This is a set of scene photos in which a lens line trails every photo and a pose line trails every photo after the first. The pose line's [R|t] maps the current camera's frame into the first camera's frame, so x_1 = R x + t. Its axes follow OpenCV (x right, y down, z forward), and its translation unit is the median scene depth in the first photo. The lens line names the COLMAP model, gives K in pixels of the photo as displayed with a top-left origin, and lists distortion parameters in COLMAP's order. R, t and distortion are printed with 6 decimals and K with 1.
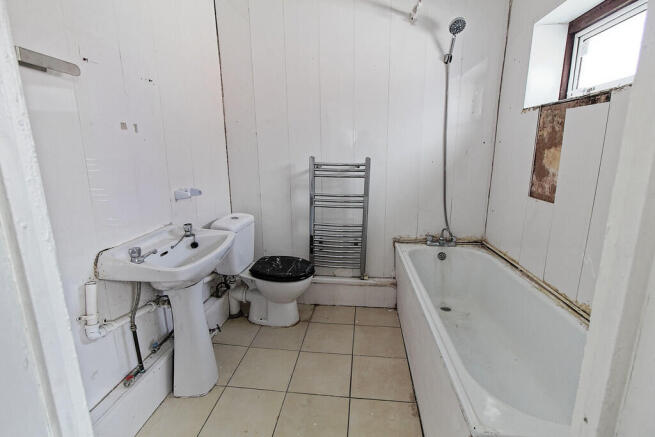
lens RADIAL K [[304.4, 0, 327.7], [0, 304.4, 216.5], [0, 0, 1]] dist [0.003056, 0.000627]
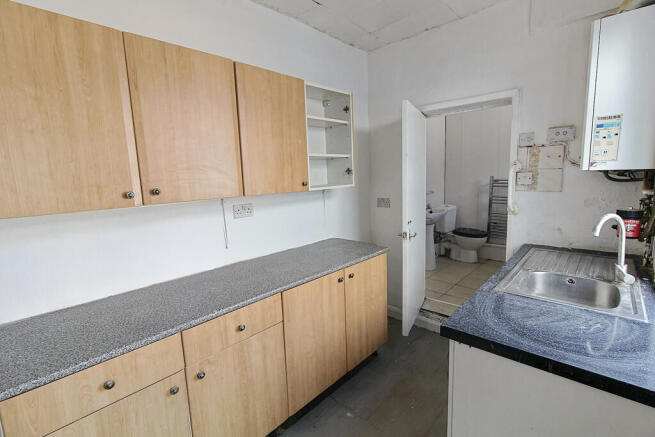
lens RADIAL K [[304.4, 0, 328.3], [0, 304.4, 219.7], [0, 0, 1]] dist [0.003056, 0.000627]
pose [[0.807429, 0.052841, -0.587593, 0.256457], [-0.093911, 0.994793, -0.039586, 0.241996], [0.582442, 0.087145, 0.808188, -1.089743]]
